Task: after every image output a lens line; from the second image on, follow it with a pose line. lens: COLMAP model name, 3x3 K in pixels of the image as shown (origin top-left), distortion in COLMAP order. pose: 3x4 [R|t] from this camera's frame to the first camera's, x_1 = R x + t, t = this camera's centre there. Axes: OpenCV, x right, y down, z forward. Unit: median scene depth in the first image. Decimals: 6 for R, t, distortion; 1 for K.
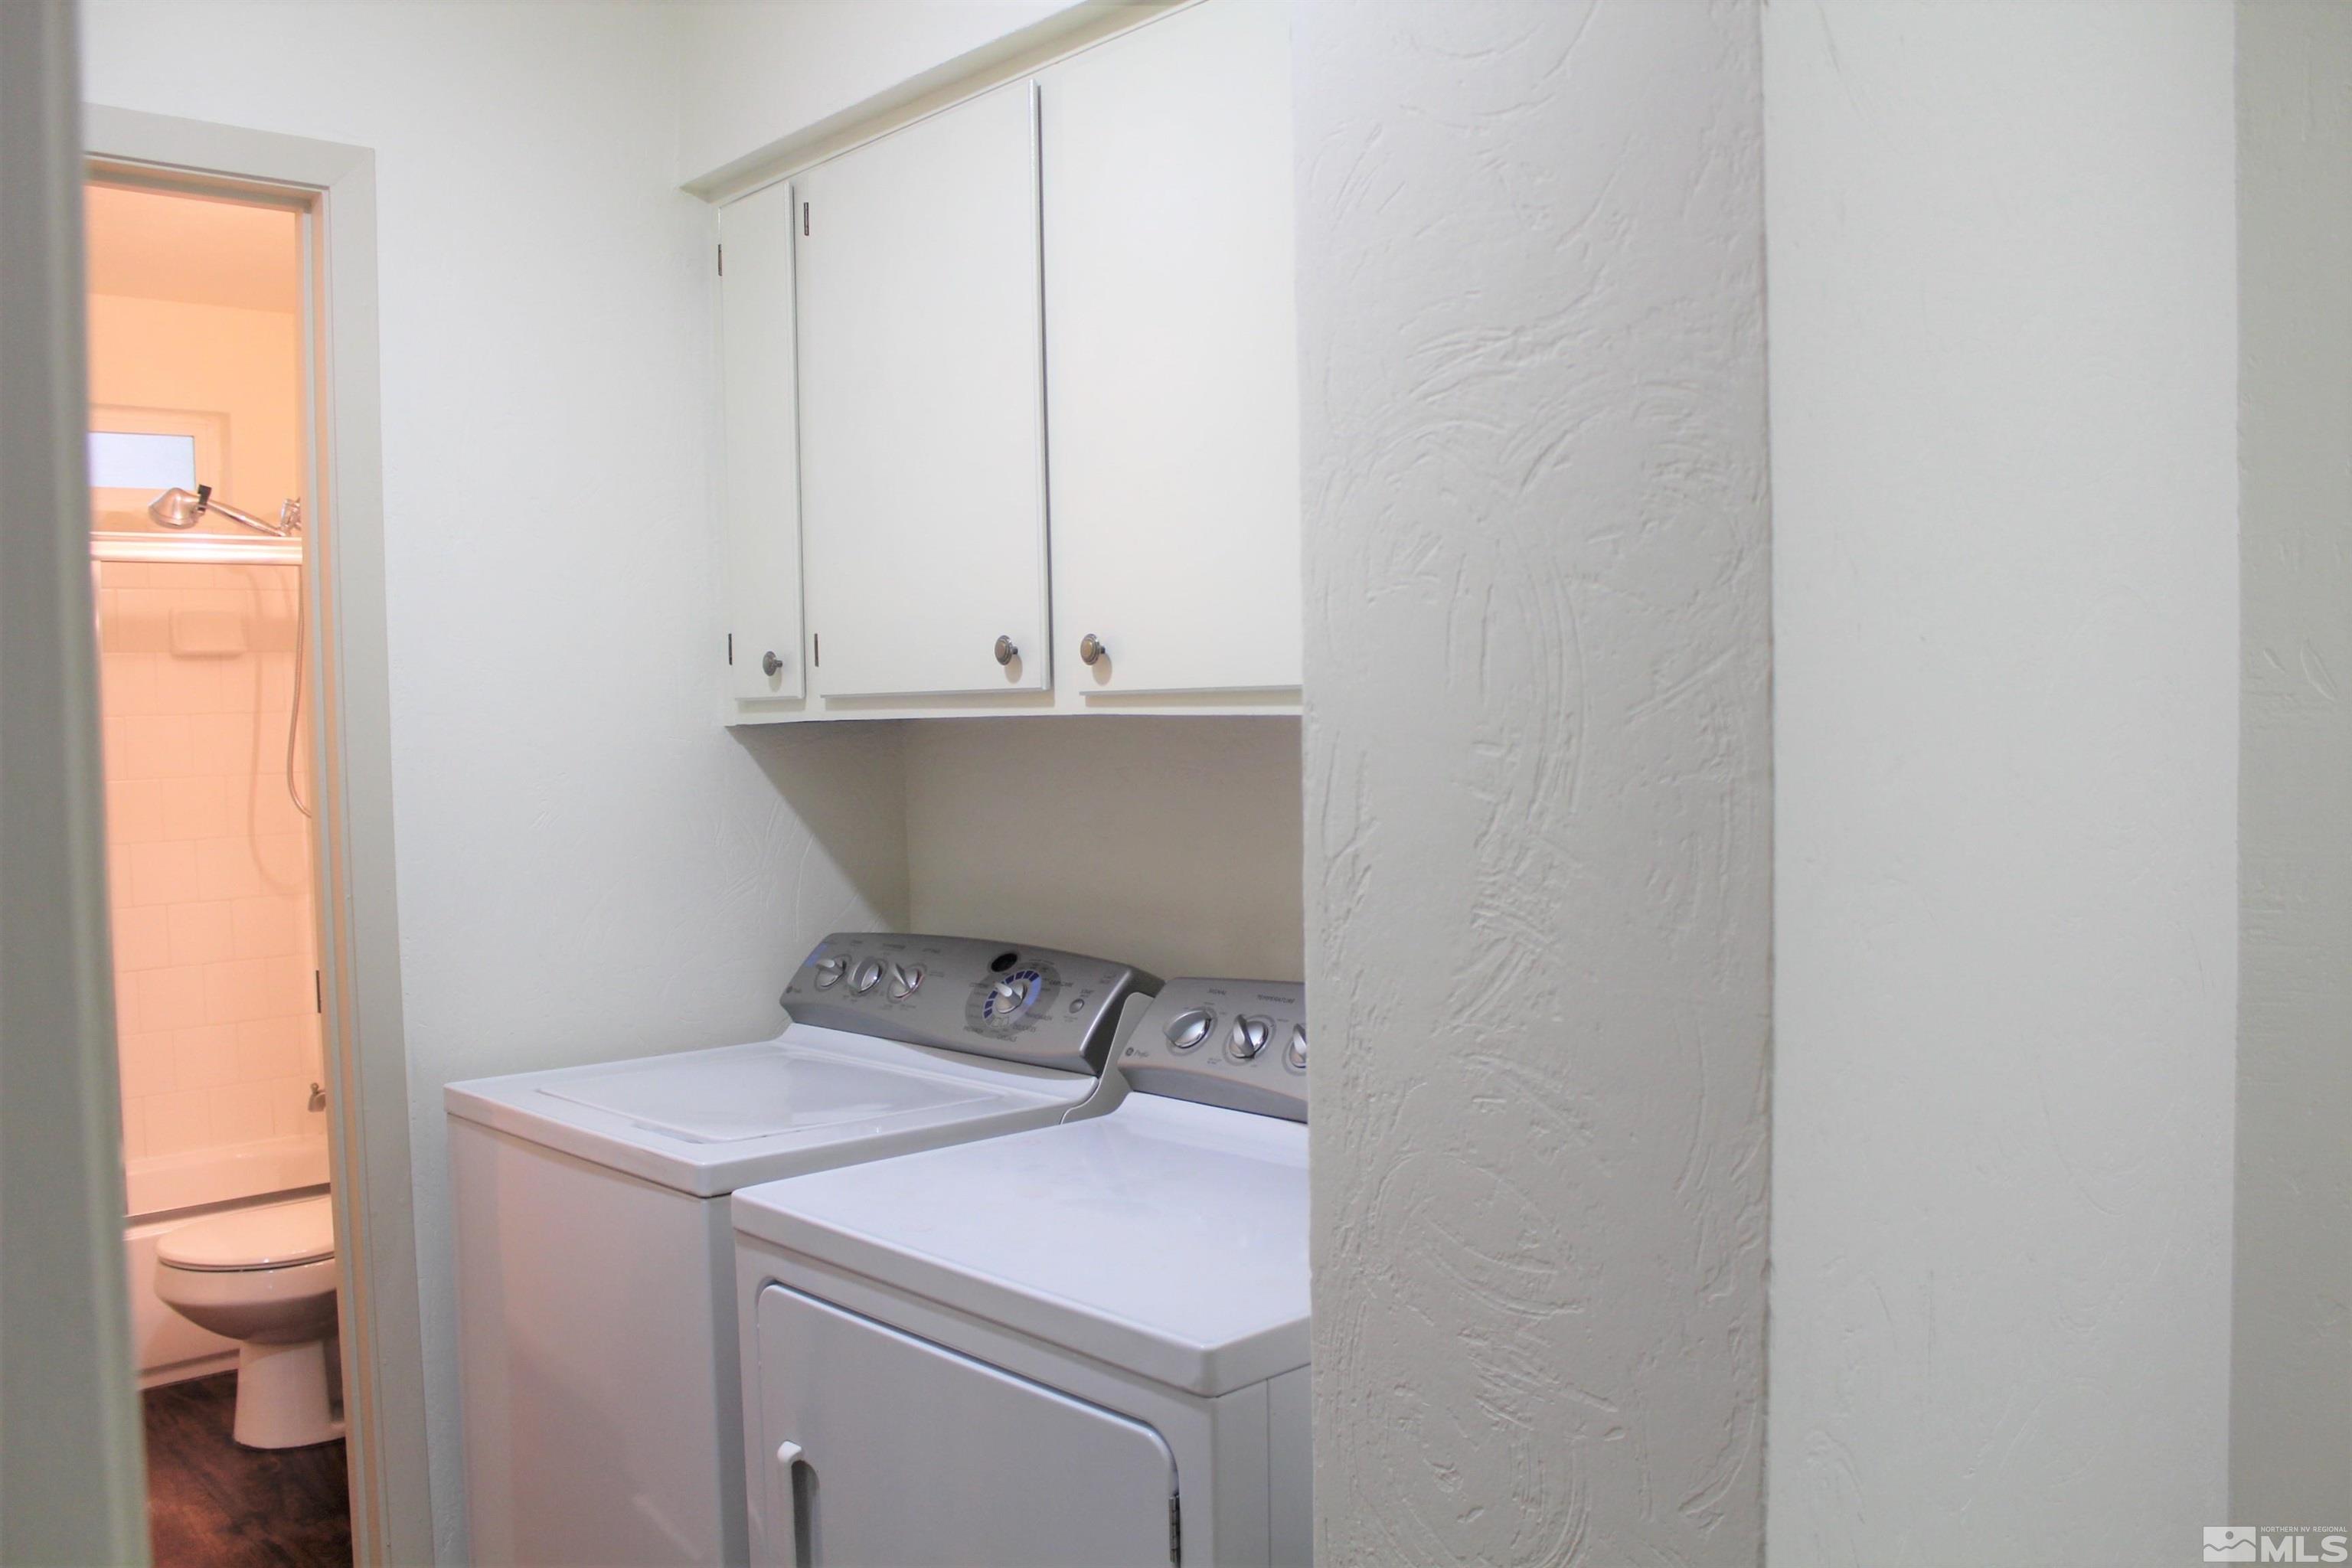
lens RADIAL K [[1974.0, 0, 1171.0], [0, 1974.0, 788.1], [0, 0, 1]] dist [-0.147235, 0.122919]
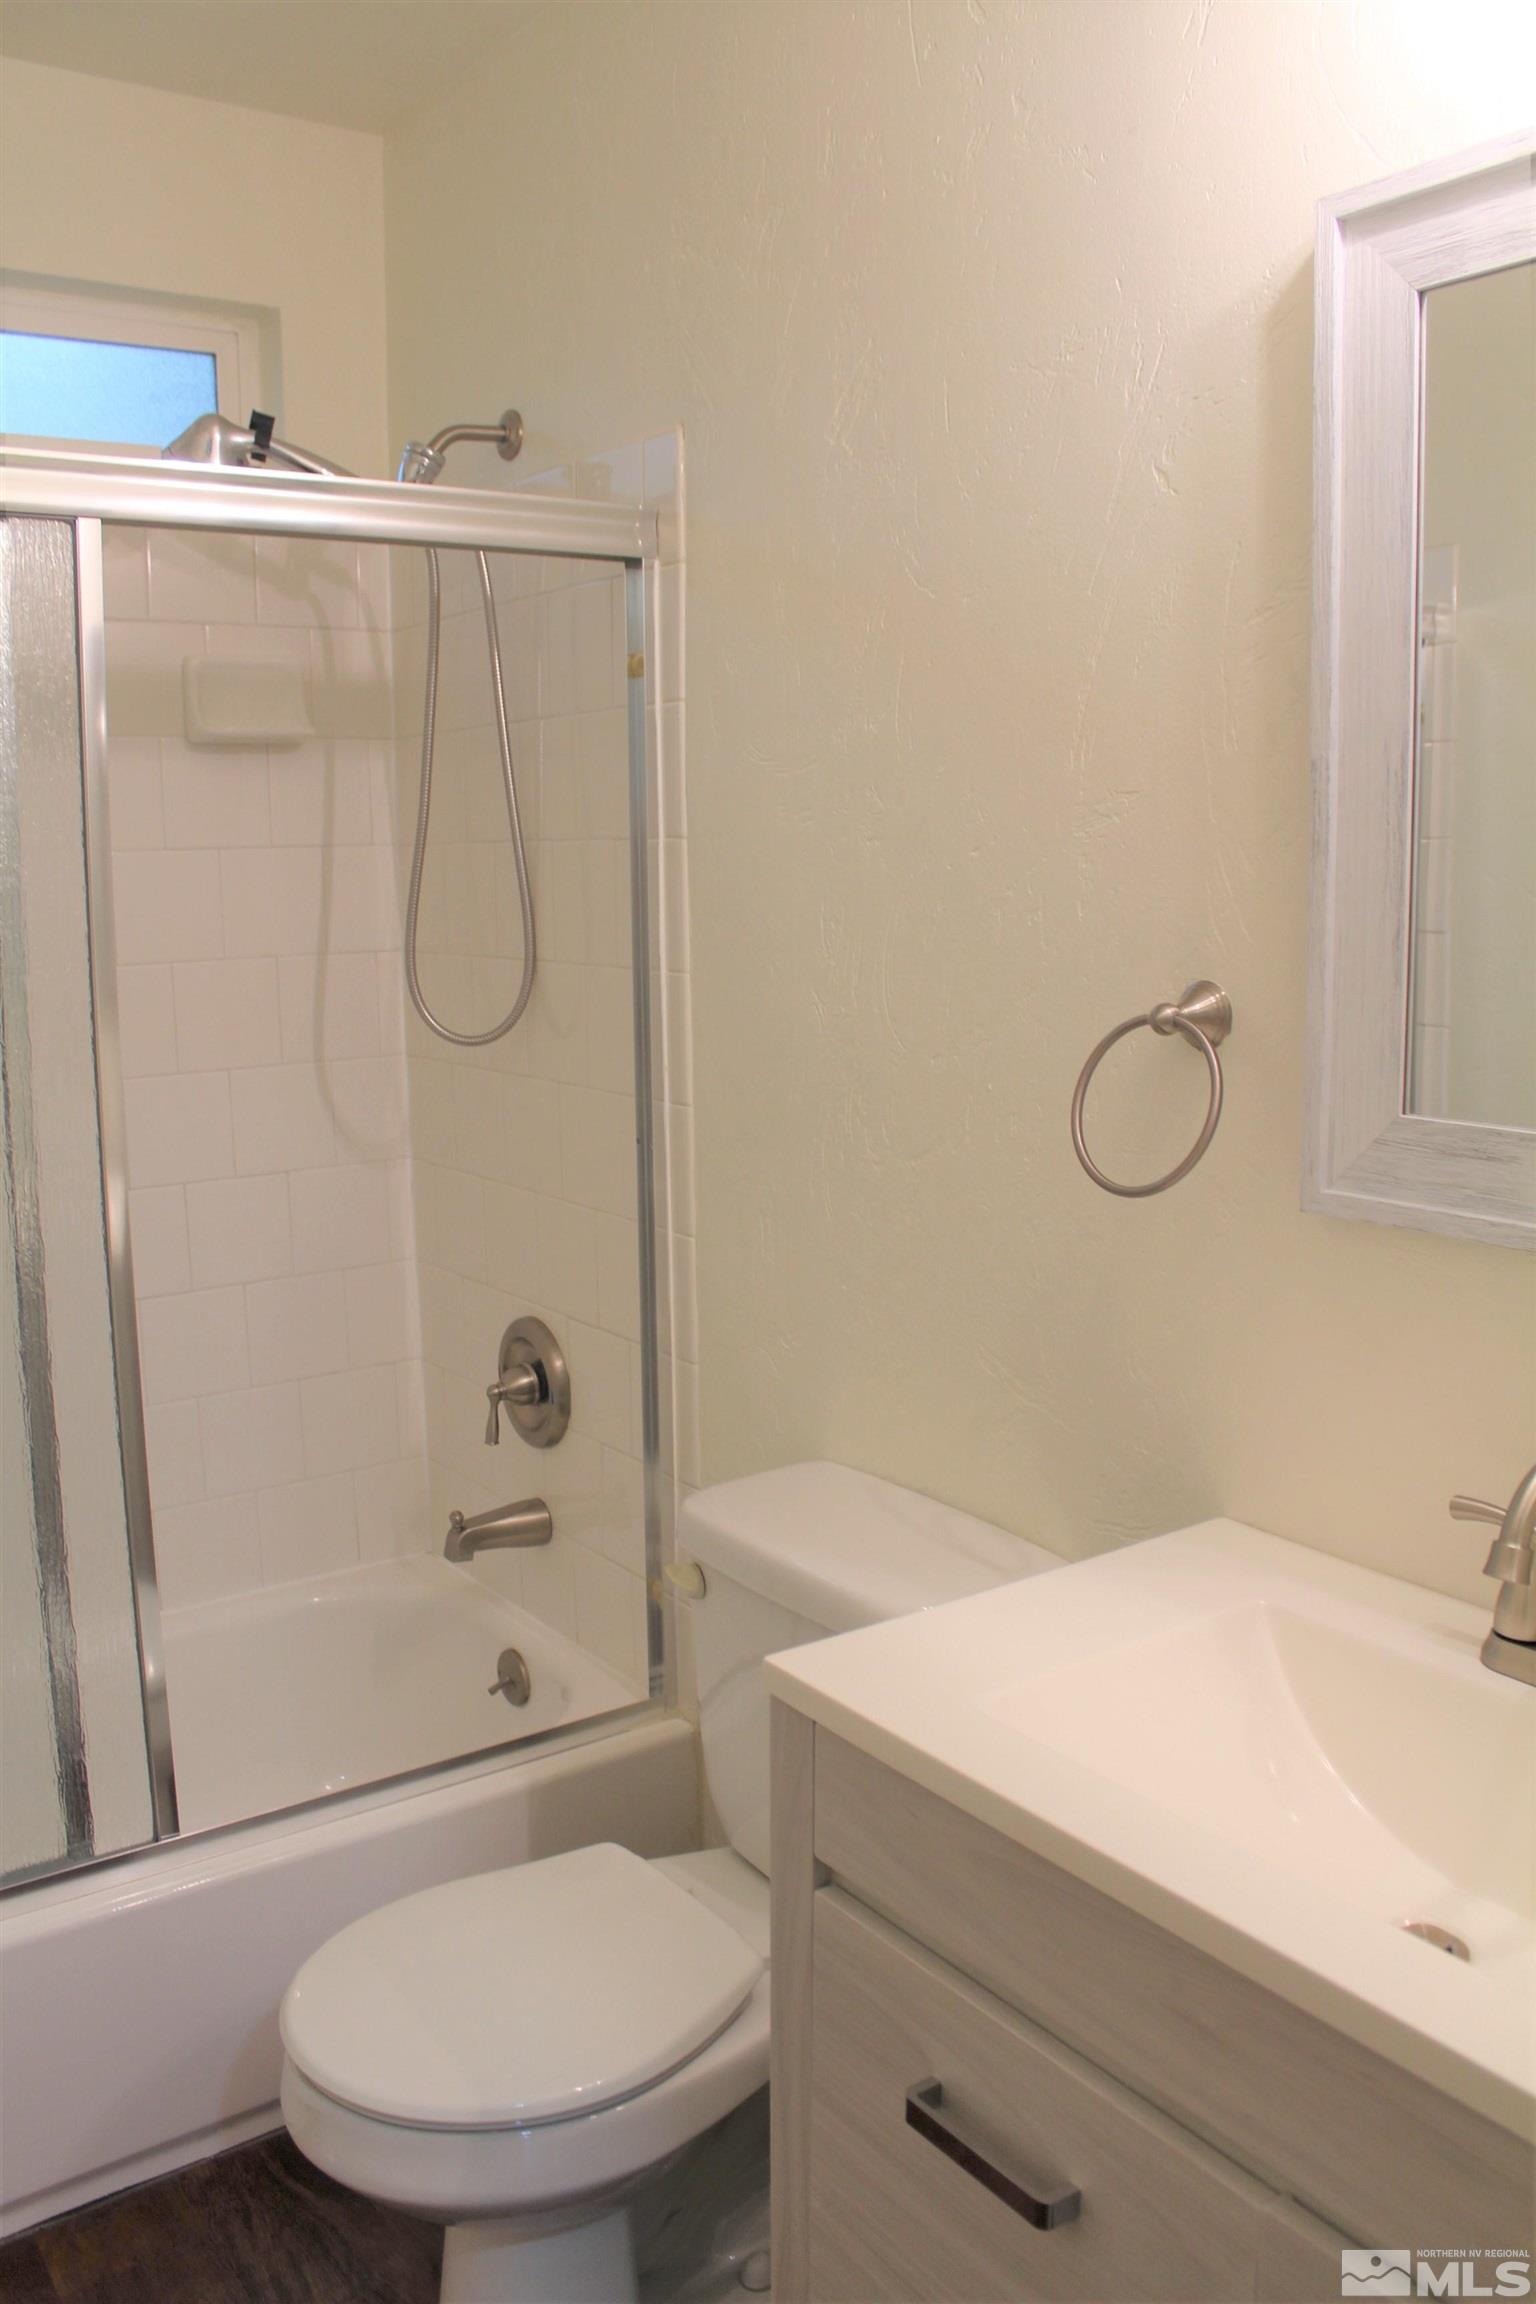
lens RADIAL K [[1933.7, 0, 783.7], [0, 1933.7, 1143.2], [0, 0, 1]] dist [-0.147235, 0.122919]
pose [[0.994129, 0.025781, -0.105088, -0.287691], [-0.014268, 0.993954, 0.108869, -0.015644], [0.107259, -0.106731, 0.988486, 0.456820]]
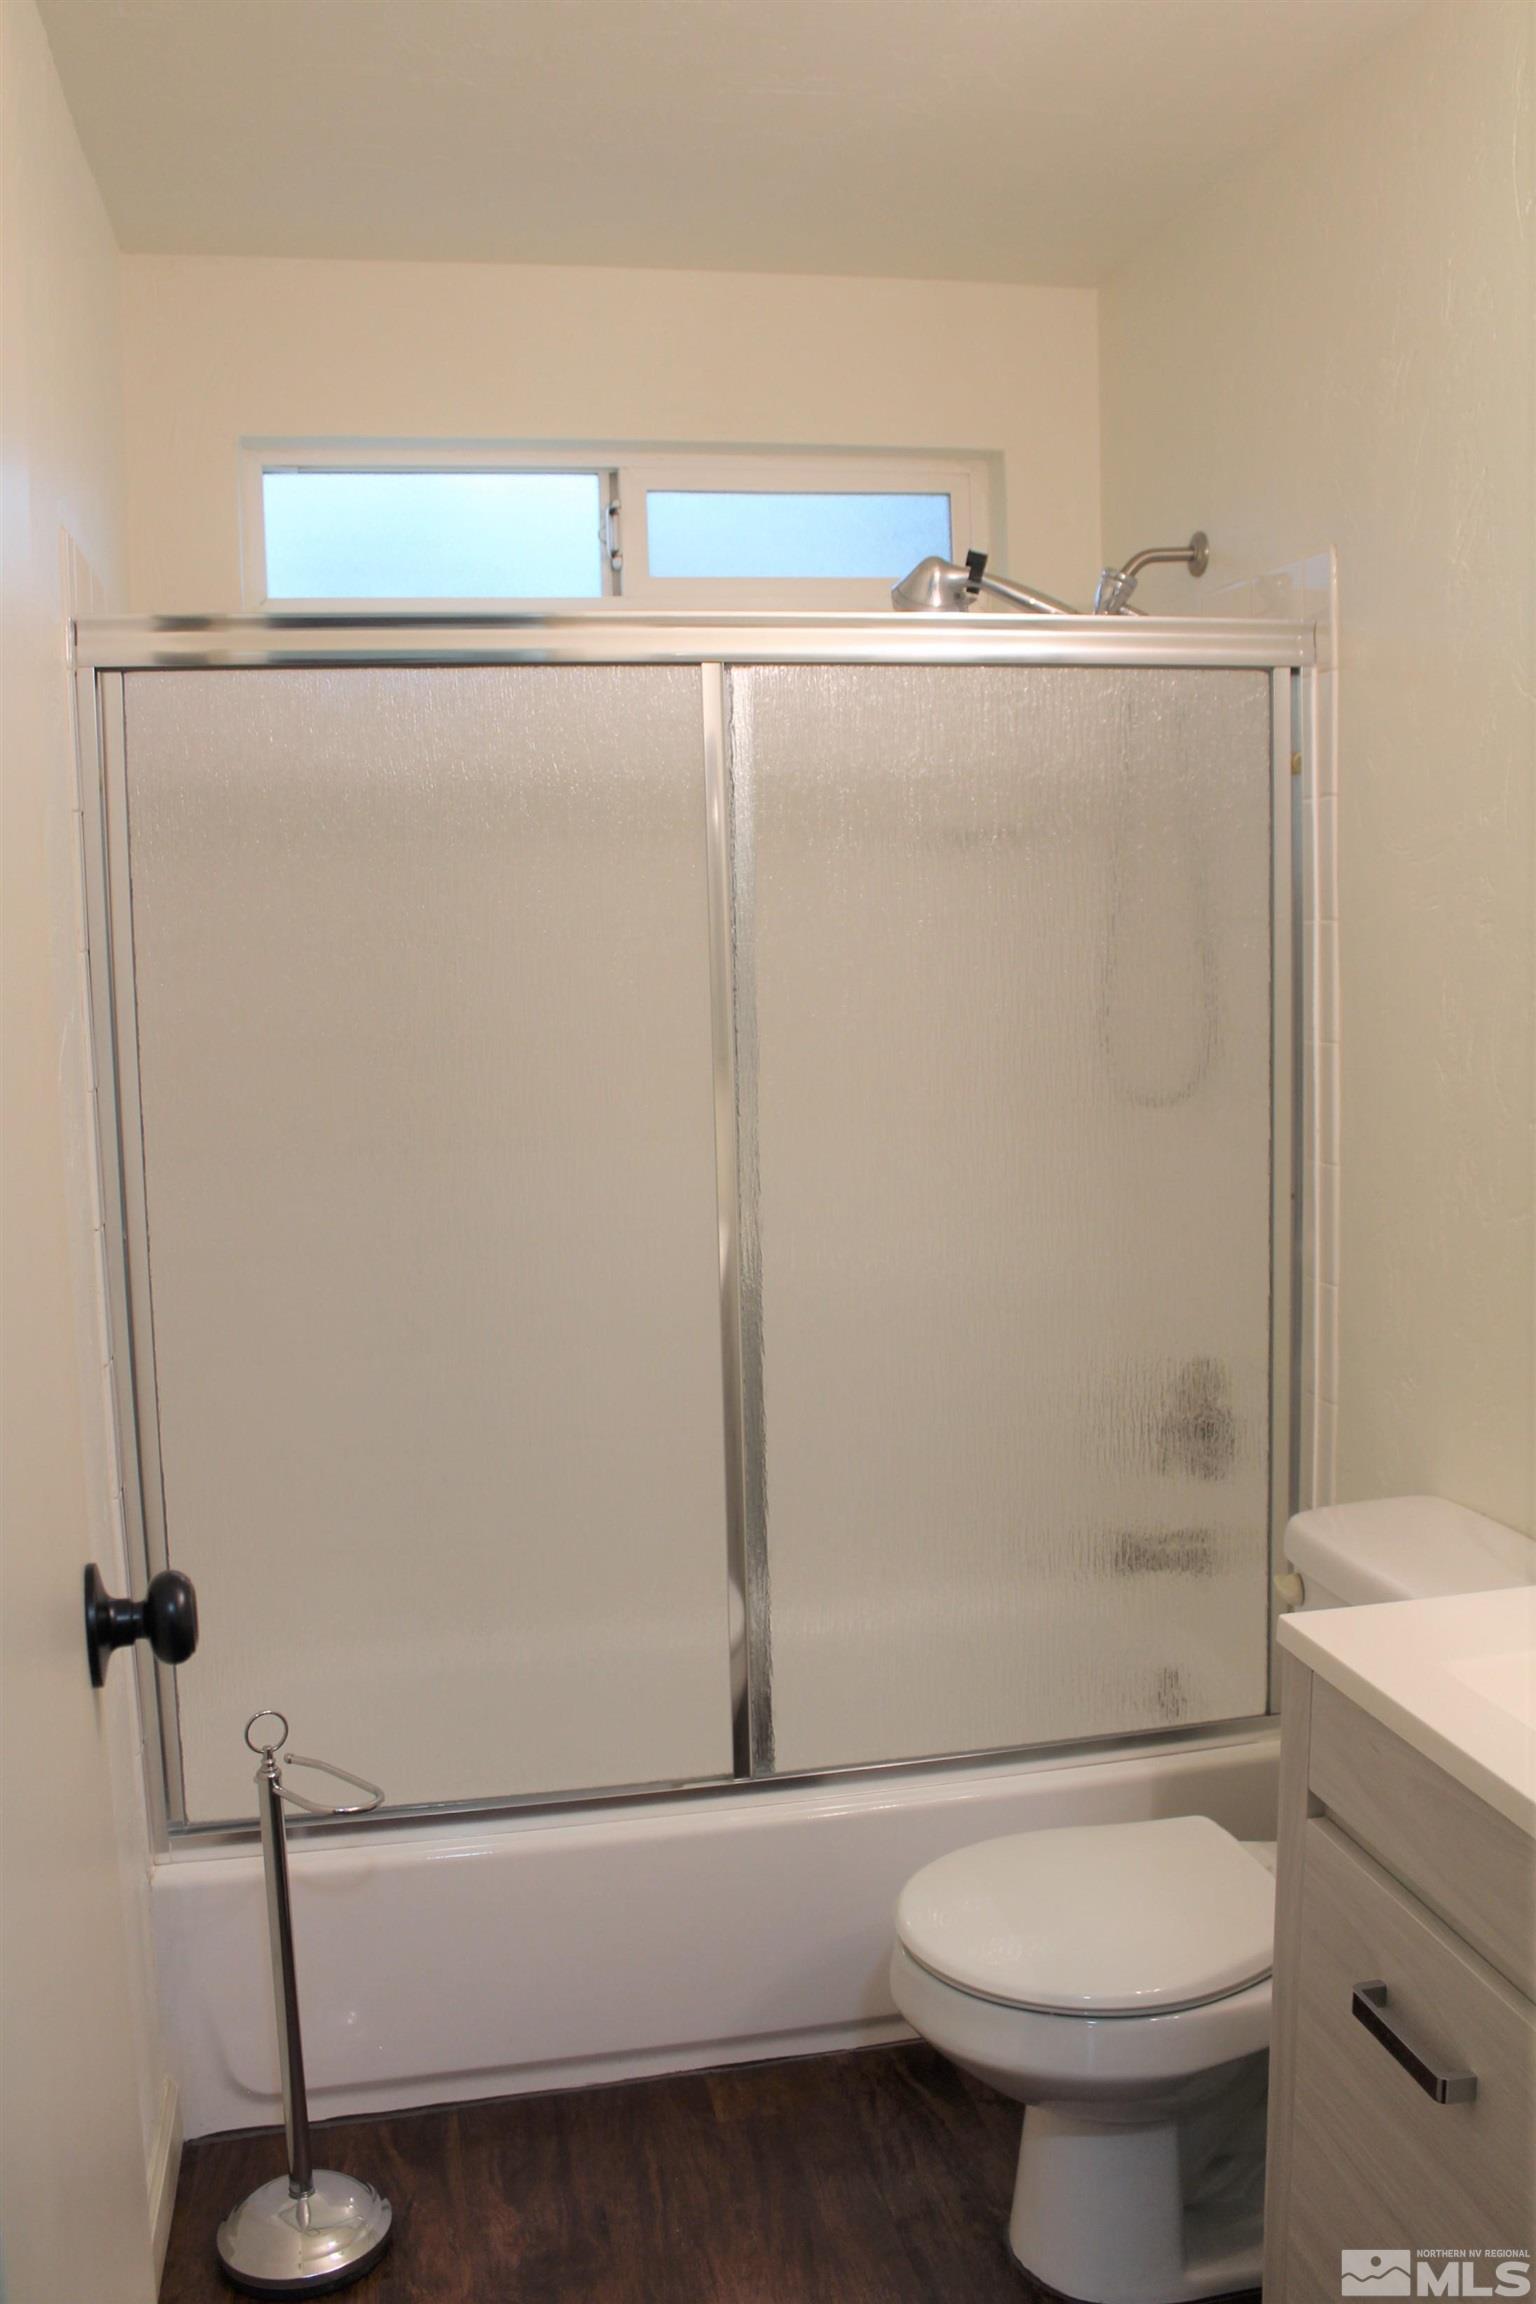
lens RADIAL K [[1933.7, 0, 764.2], [0, 1933.7, 1144.0], [0, 0, 1]] dist [-0.147235, 0.122919]
pose [[0.870162, 0.054476, -0.489745, -0.243564], [-0.017778, 0.996694, 0.079279, -0.016073], [0.492444, -0.060279, 0.868254, 0.406039]]
